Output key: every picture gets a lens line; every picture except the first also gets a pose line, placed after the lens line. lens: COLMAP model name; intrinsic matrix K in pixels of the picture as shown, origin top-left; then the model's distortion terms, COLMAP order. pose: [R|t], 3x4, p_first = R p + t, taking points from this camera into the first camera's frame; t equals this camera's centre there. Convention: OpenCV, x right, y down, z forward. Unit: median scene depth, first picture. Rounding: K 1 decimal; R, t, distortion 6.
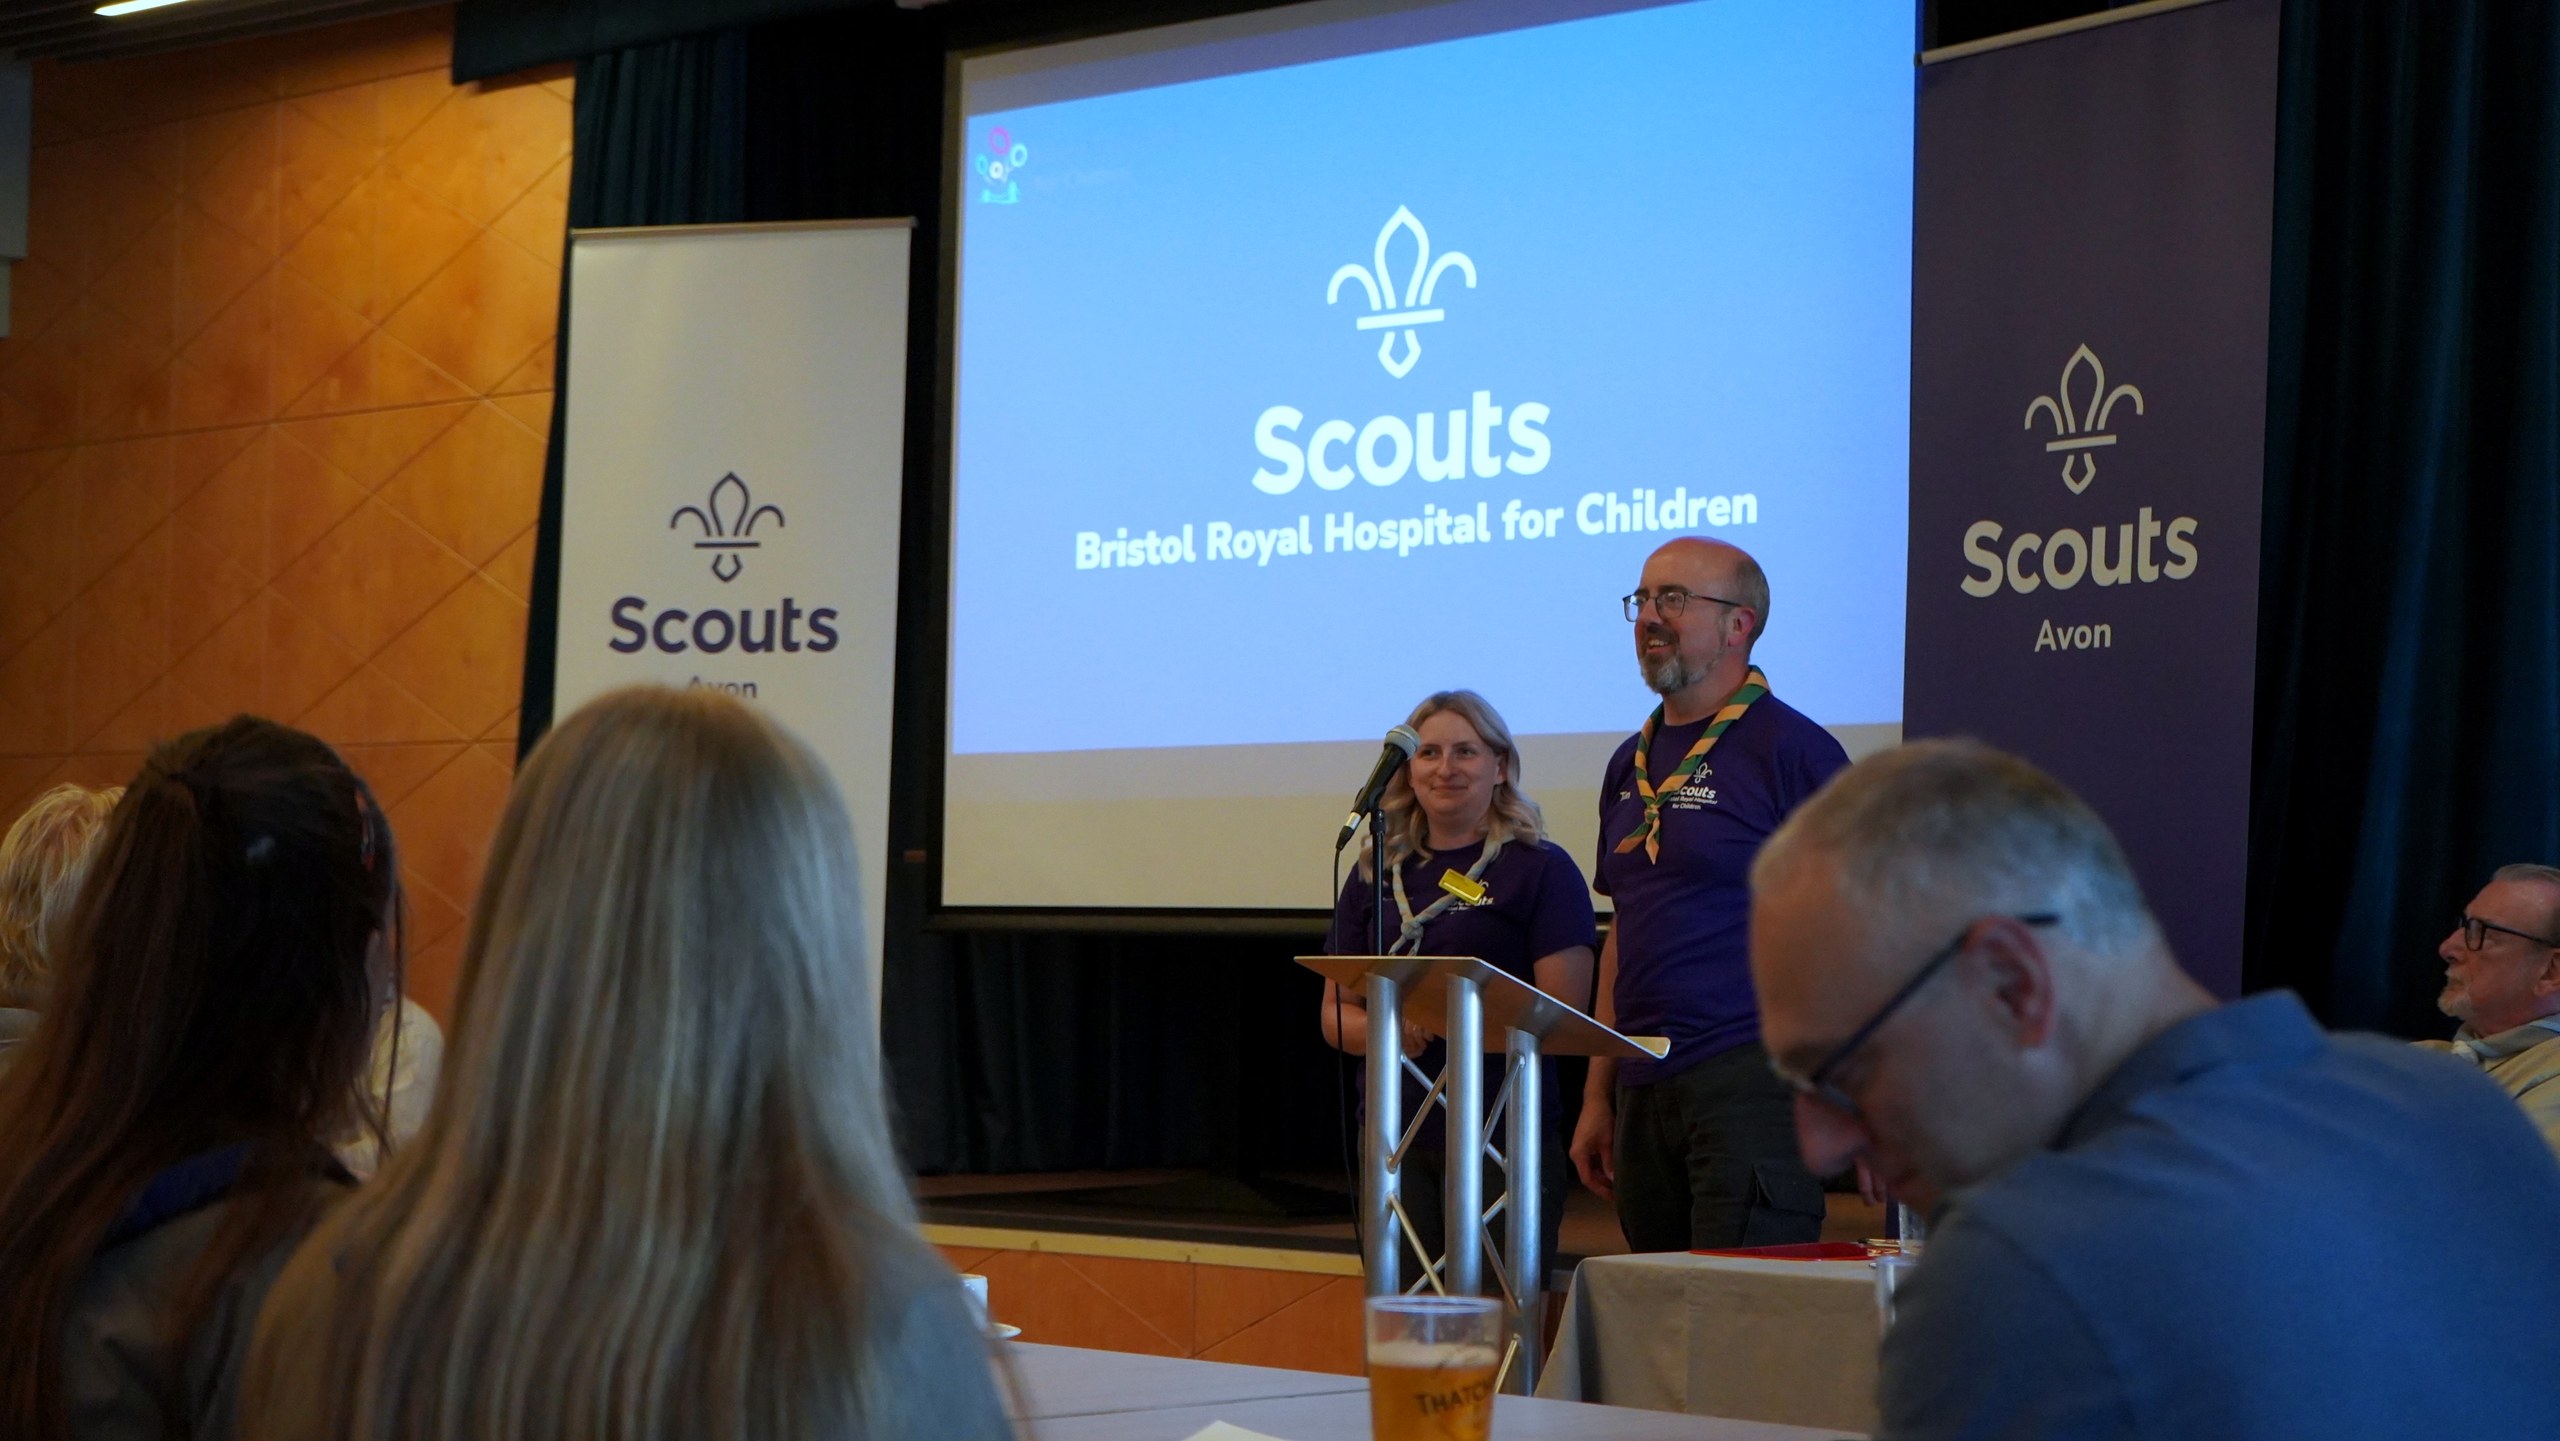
lens RADIAL K [[4365.6, 0, 1280.0], [0, 4365.6, 720.5], [0, 0, 1]] dist [-0.003704, -0.118257]
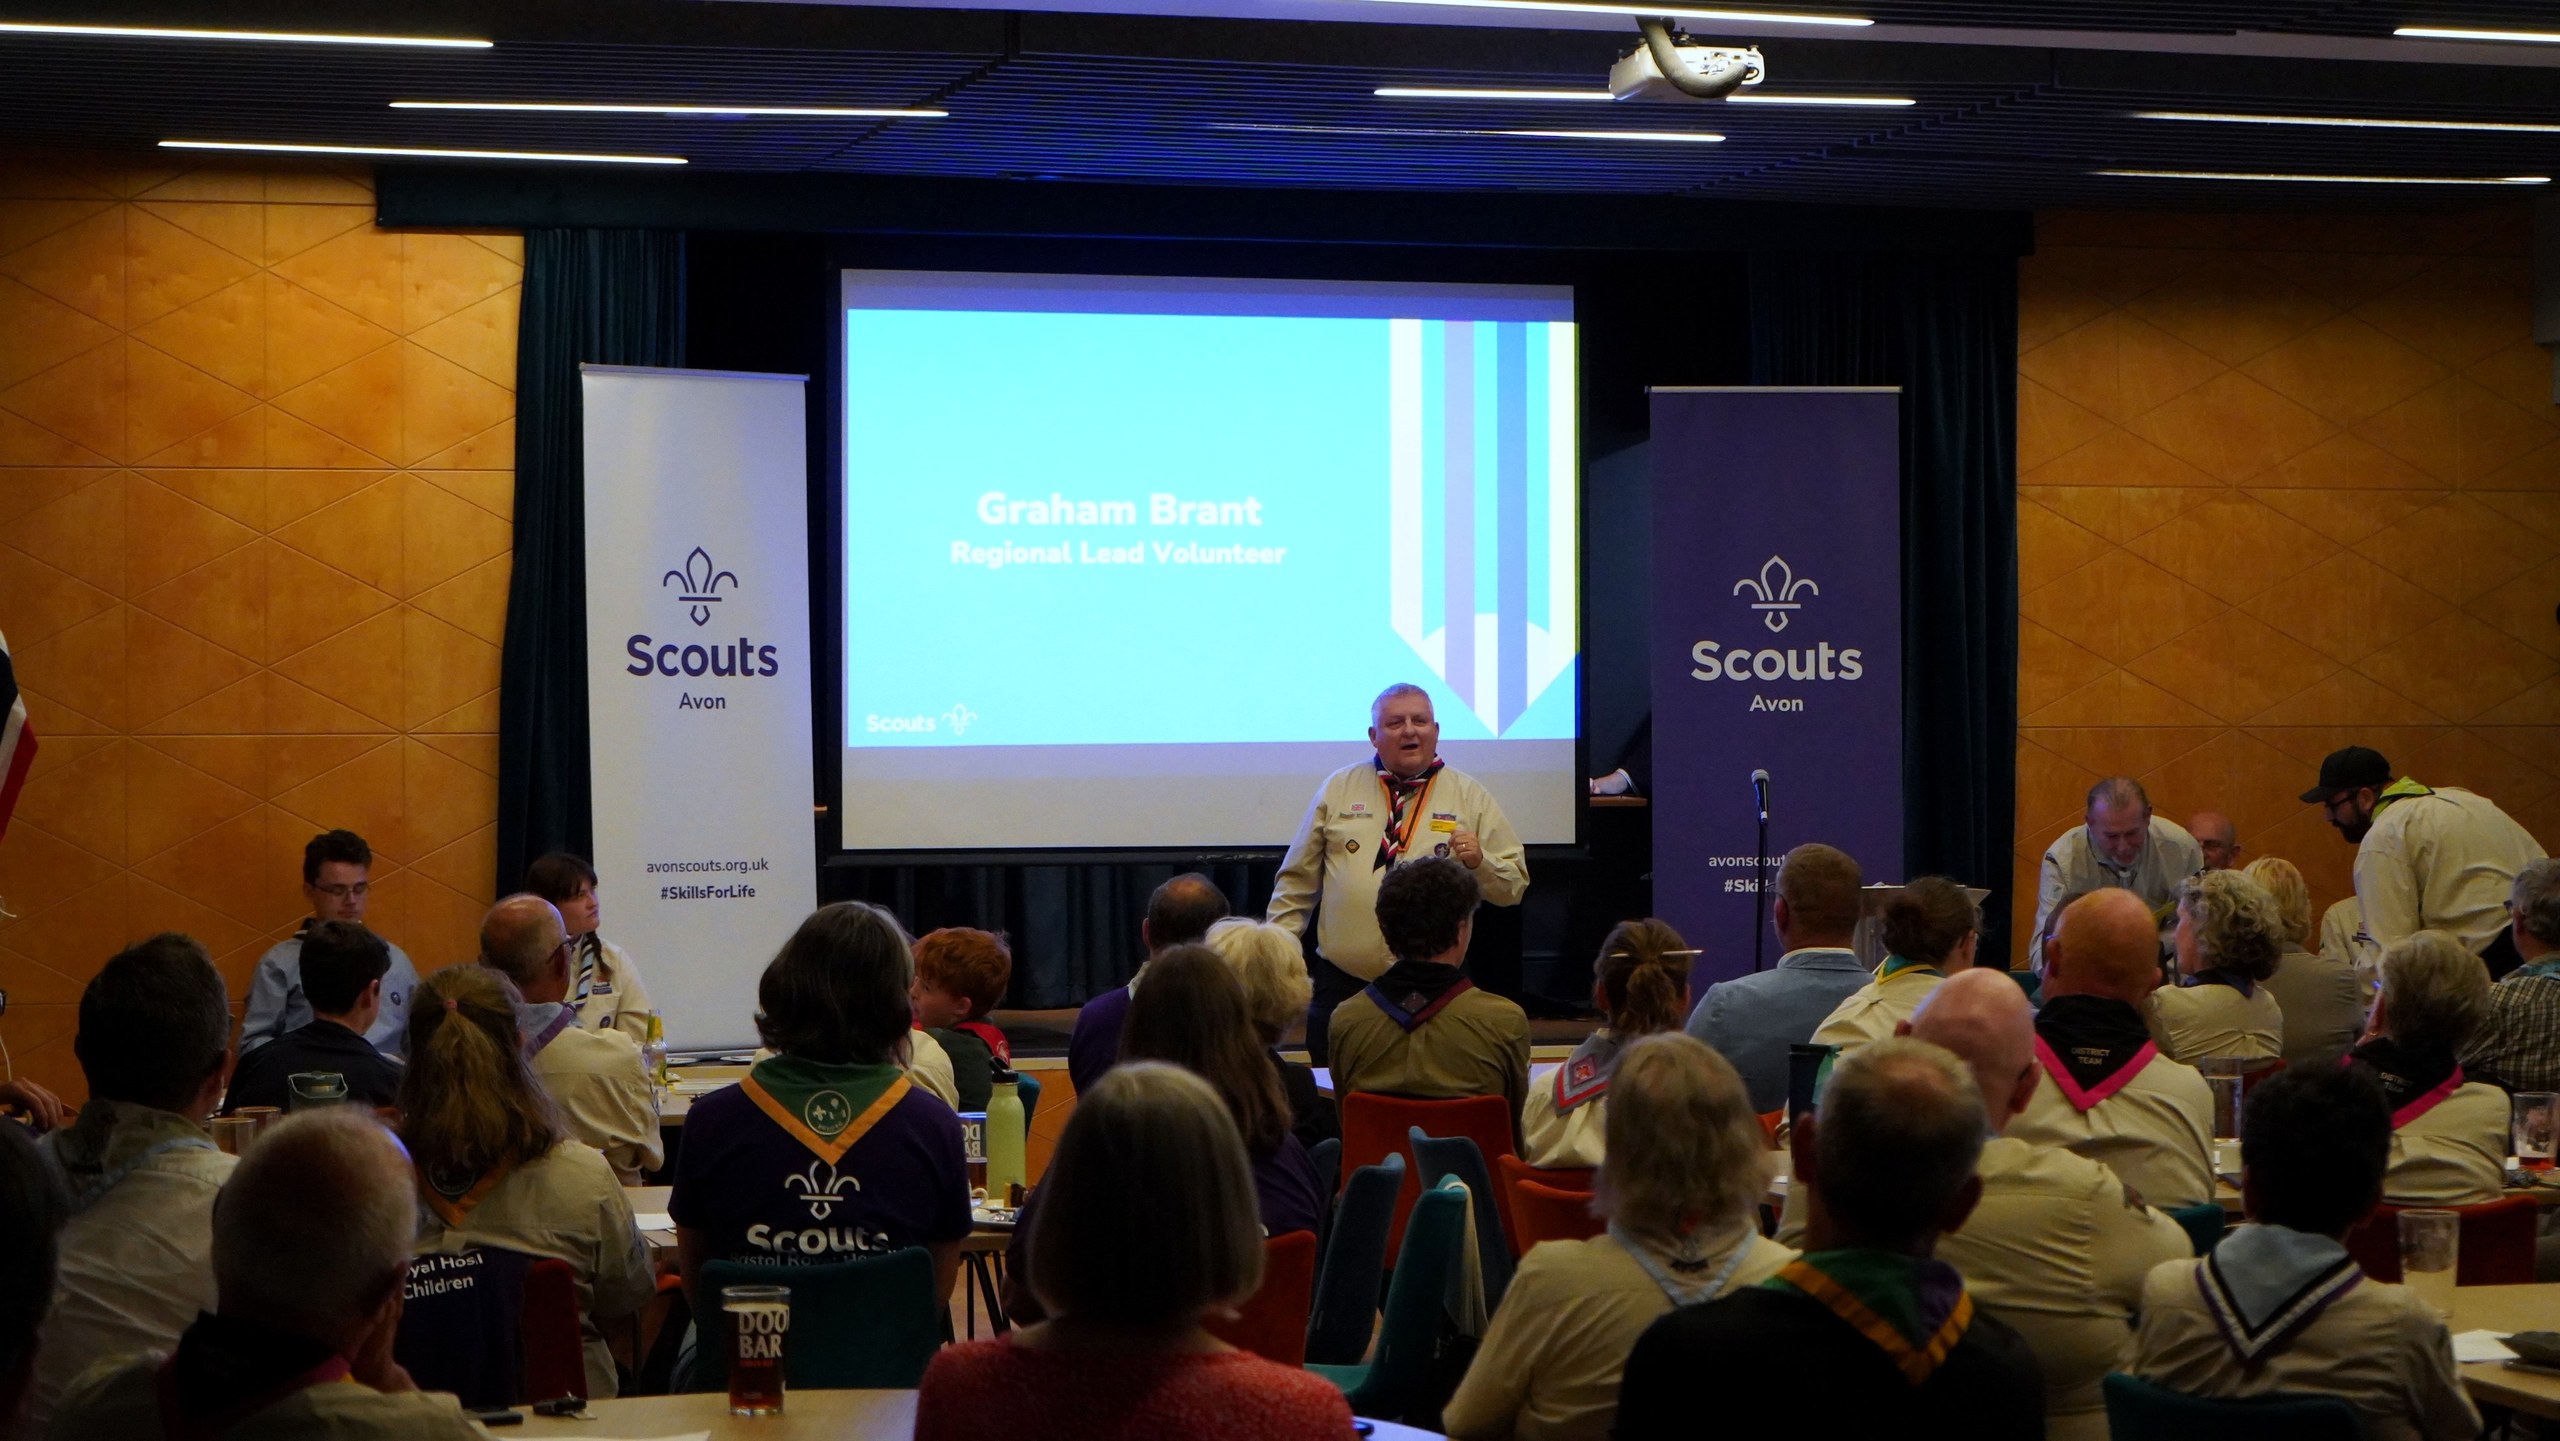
lens RADIAL K [[5439.6, 0, 1280.0], [0, 5439.6, 720.5], [0, 0, 1]] dist [-0.046046, 0.157018]
pose [[0.544627, -0.018965, 0.838464, -1.500366], [-0.032400, 0.998522, 0.043632, -0.083869], [-0.838052, -0.050930, 0.543208, -0.113175]]
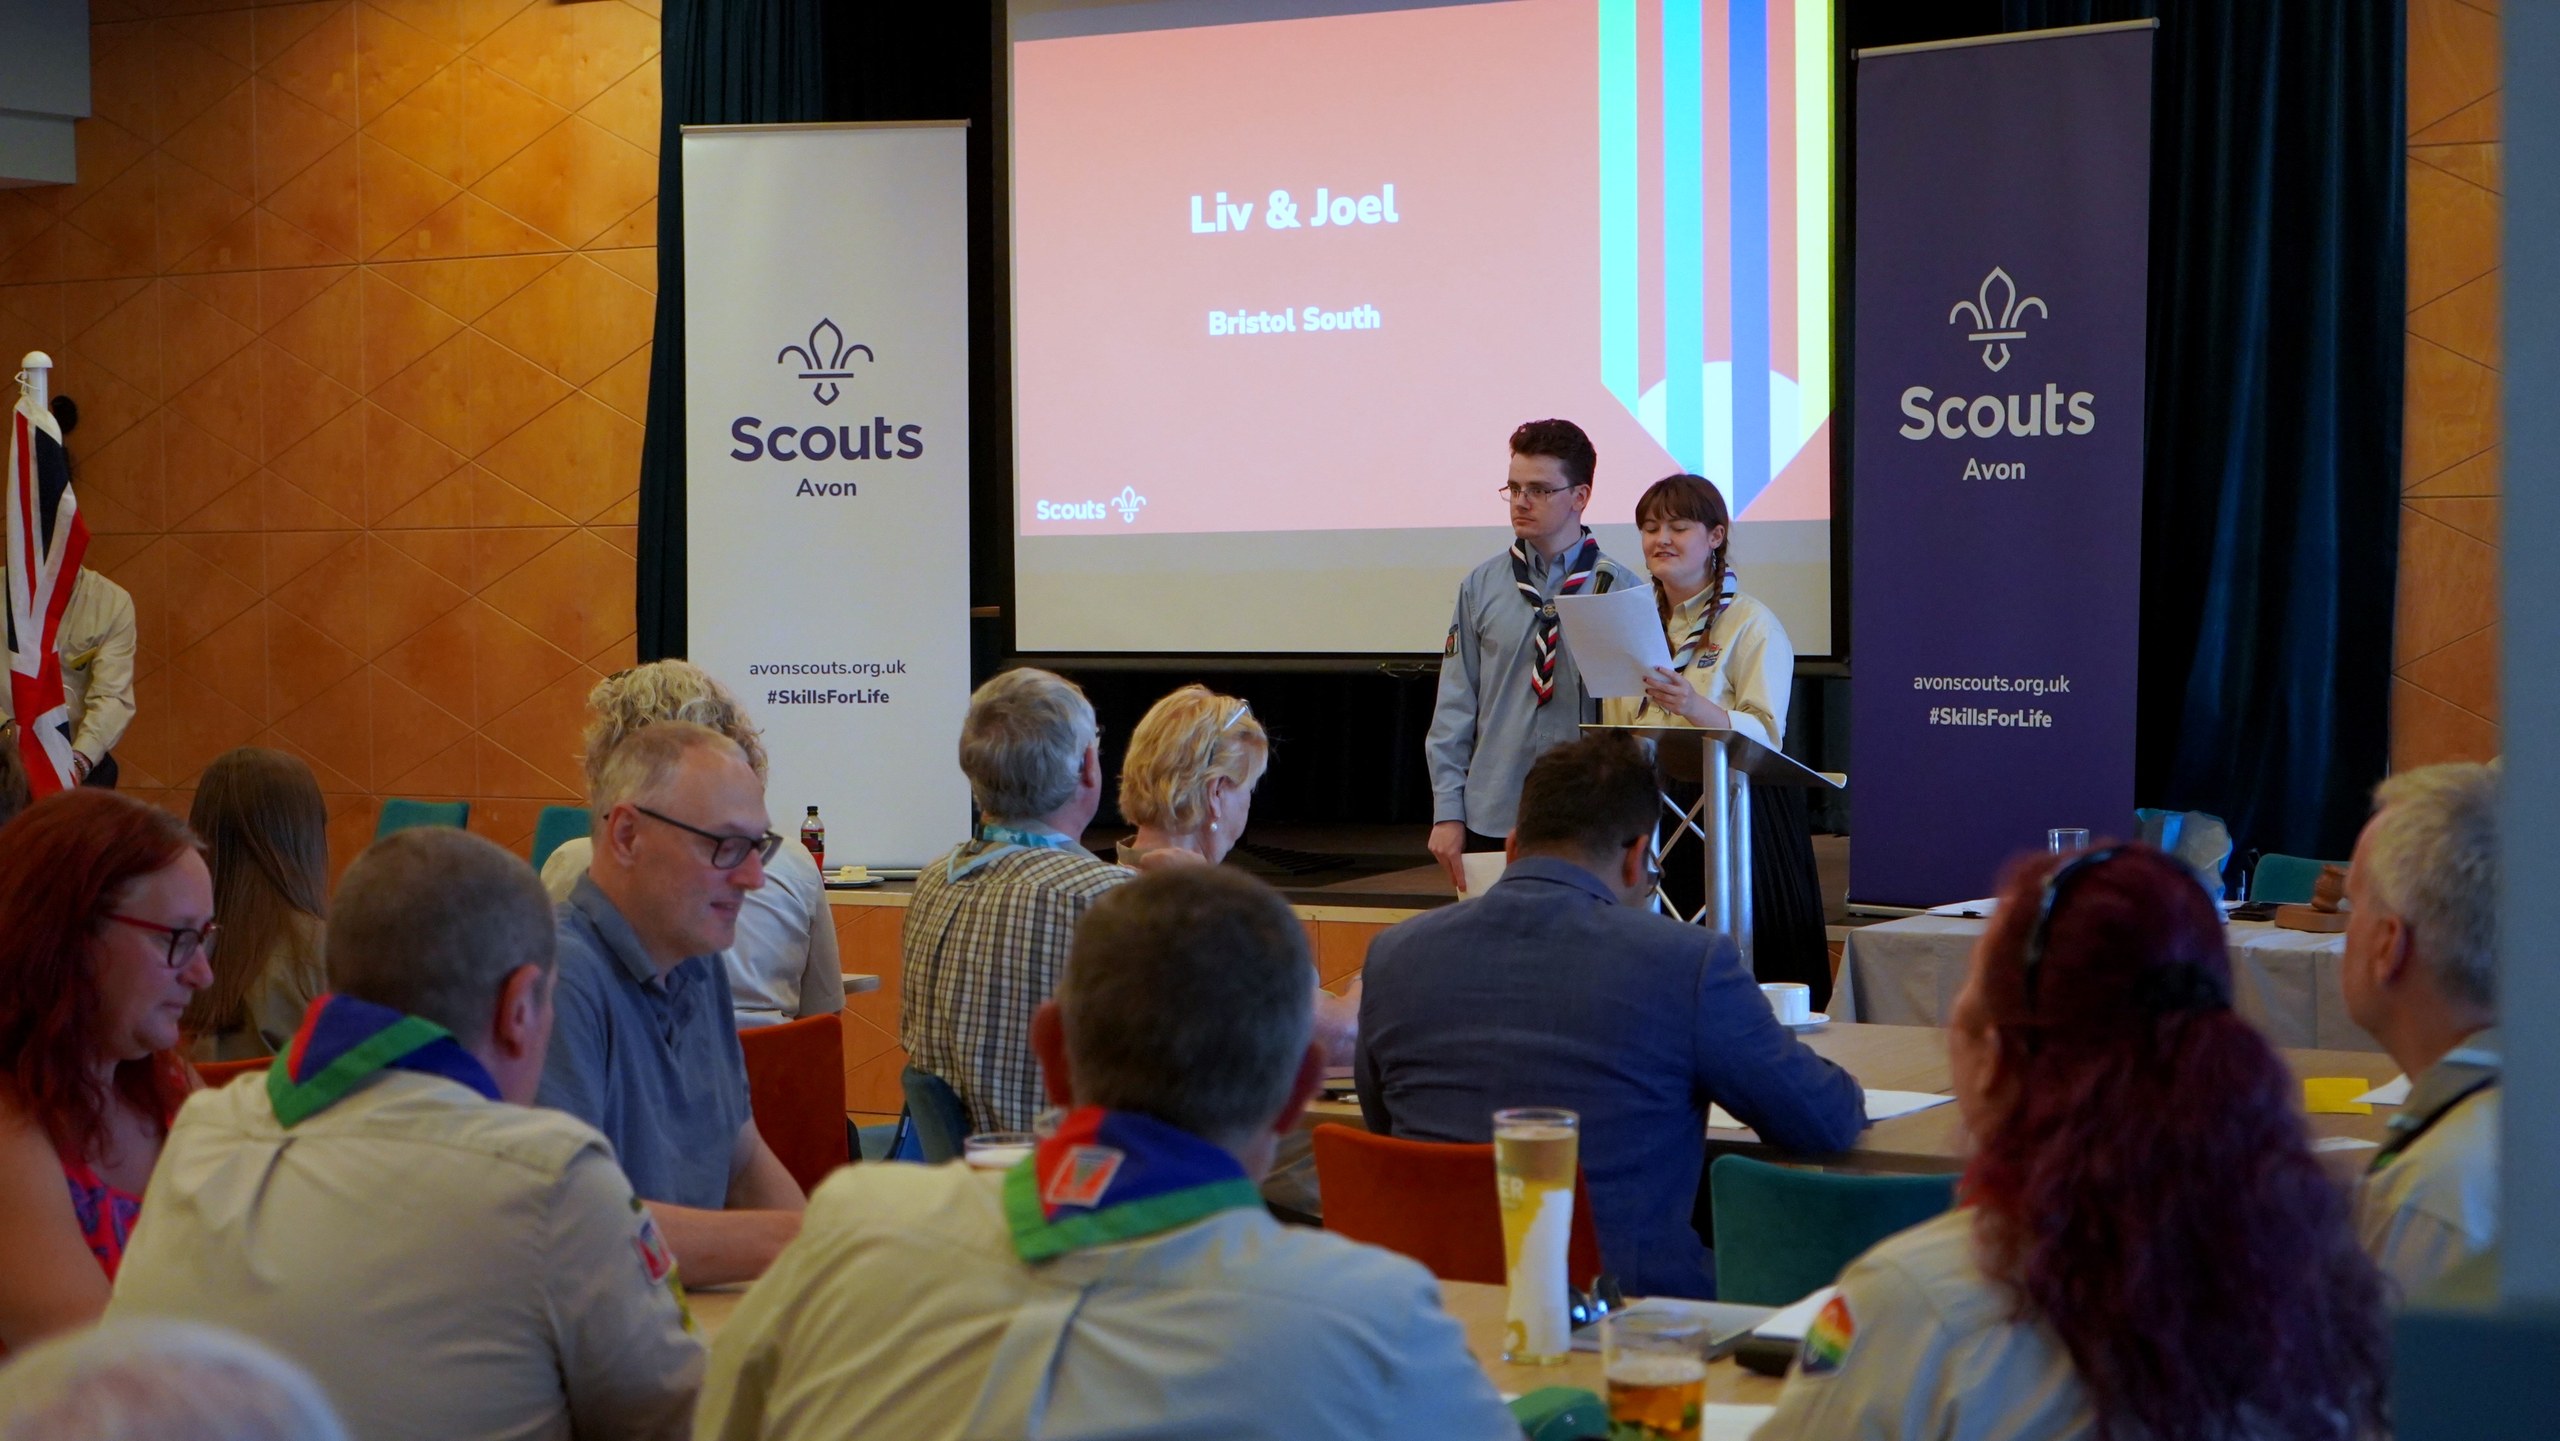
lens RADIAL K [[4033.0, 0, 1280.0], [0, 4033.0, 720.5], [0, 0, 1]] dist [-0.020221, 0.001798]
pose [[0.976723, -0.038967, 0.210936, -0.251019], [0.017833, 0.994708, 0.101184, -0.057072], [-0.213762, -0.095068, 0.972249, -0.194243]]
